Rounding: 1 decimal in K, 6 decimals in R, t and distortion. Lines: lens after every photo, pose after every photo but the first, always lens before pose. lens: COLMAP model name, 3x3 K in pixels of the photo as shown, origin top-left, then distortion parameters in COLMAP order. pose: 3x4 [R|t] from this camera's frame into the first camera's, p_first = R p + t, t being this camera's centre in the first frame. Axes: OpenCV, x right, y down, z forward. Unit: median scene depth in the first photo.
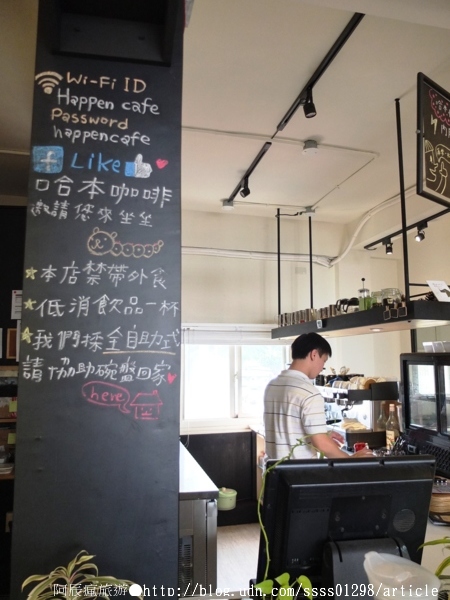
lens RADIAL K [[461.0, 0, 226.5], [0, 461.0, 305.6], [0, 0, 1]] dist [-0.059477, 0.001813]
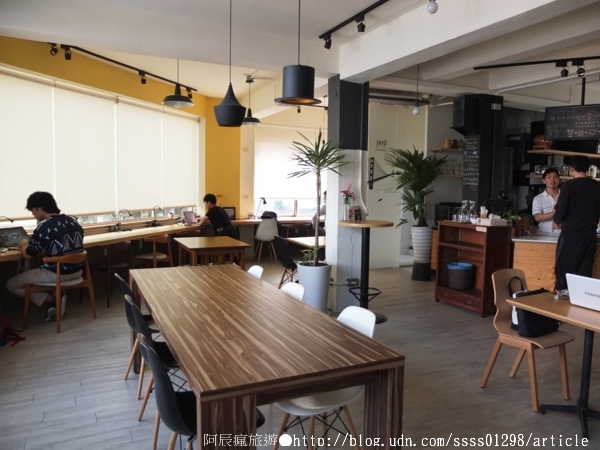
lens RADIAL K [[461.0, 0, 305.8], [0, 461.0, 224.6], [0, 0, 1]] dist [-0.059477, 0.001813]
pose [[0.223004, 0.091214, -0.970541, 5.791581], [0.096609, 0.988643, 0.115114, -0.273370], [0.970019, -0.119433, 0.211659, -2.893845]]
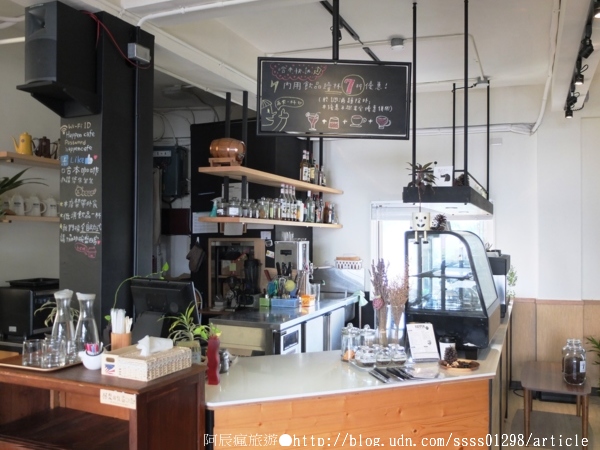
lens RADIAL K [[546.0, 0, 303.4], [0, 546.0, 222.7], [0, 0, 1]] dist [-0.029652, 0.000000]
pose [[0.810259, -0.003630, -0.586061, 2.573355], [0.062142, 0.994876, 0.079751, -0.123803], [0.582769, -0.101038, 0.806332, -0.780890]]
